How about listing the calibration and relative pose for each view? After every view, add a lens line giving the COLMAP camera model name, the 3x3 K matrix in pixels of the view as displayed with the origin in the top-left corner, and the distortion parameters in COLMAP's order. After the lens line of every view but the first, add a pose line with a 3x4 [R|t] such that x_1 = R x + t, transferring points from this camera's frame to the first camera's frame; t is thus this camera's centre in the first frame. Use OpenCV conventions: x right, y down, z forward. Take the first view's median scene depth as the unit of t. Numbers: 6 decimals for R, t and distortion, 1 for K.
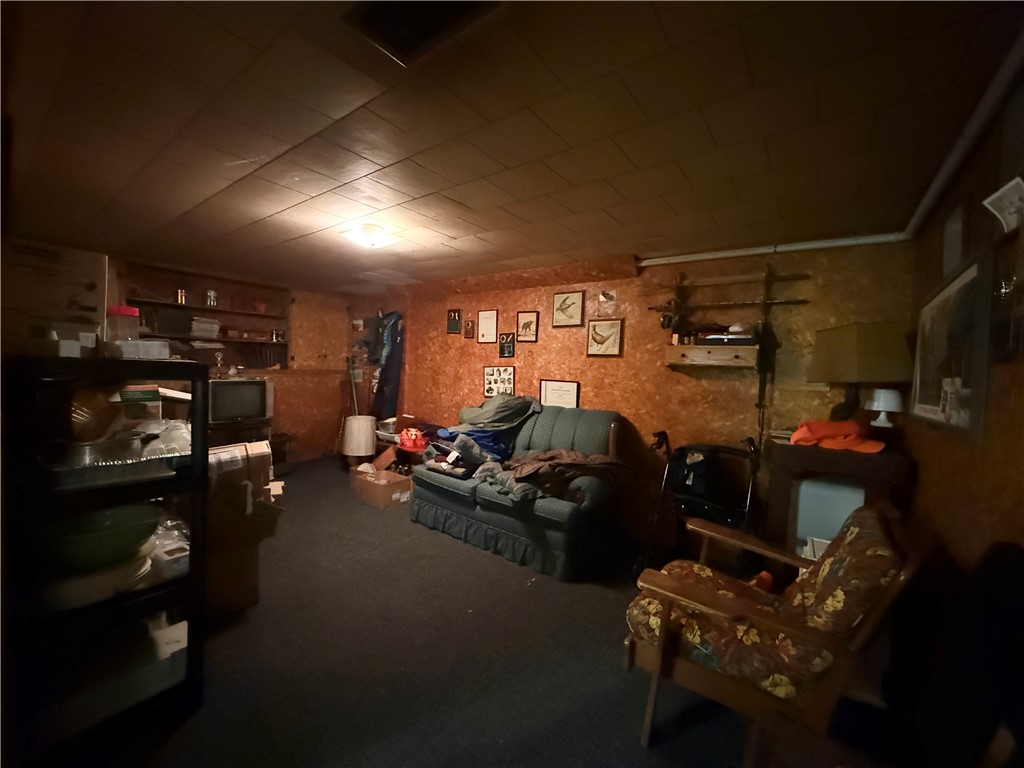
lens RADIAL K [[424.1, 0, 508.4], [0, 424.1, 385.4], [0, 0, 1]] dist [0.000577, -0.000397]
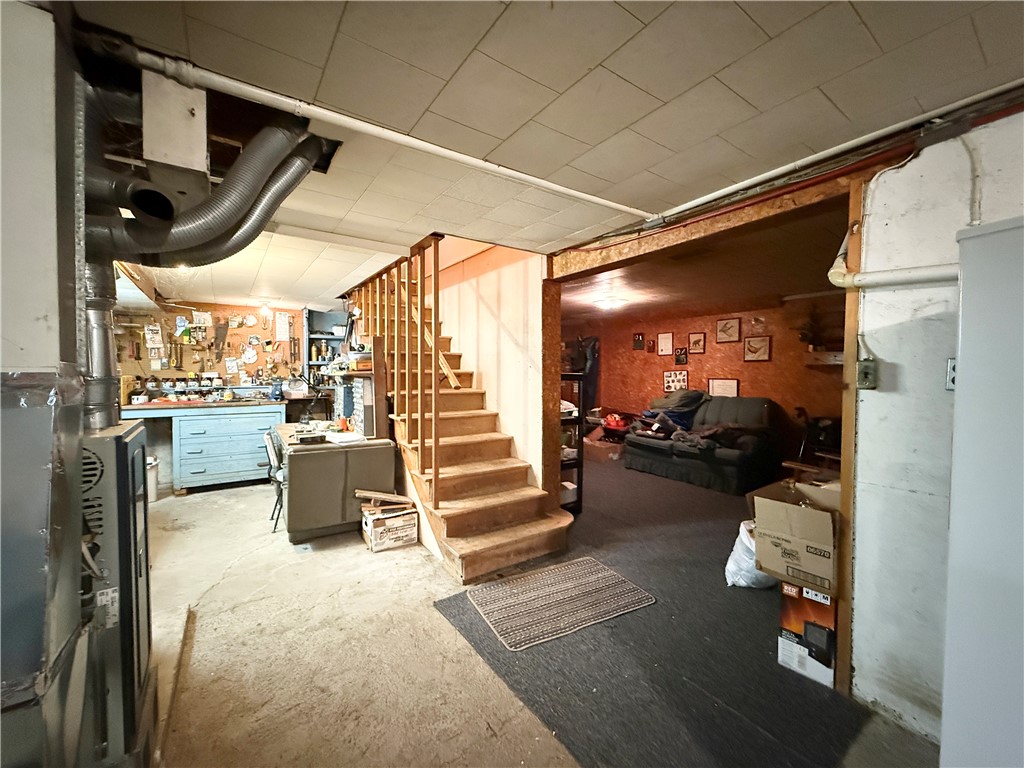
lens RADIAL K [[424.1, 0, 508.4], [0, 424.1, 385.4], [0, 0, 1]] dist [0.000577, -0.000397]
pose [[0.957358, -0.026351, -0.287699, -0.173322], [0.020250, 0.999503, -0.024162, 0.032255], [0.288193, 0.017306, 0.957416, -0.636549]]
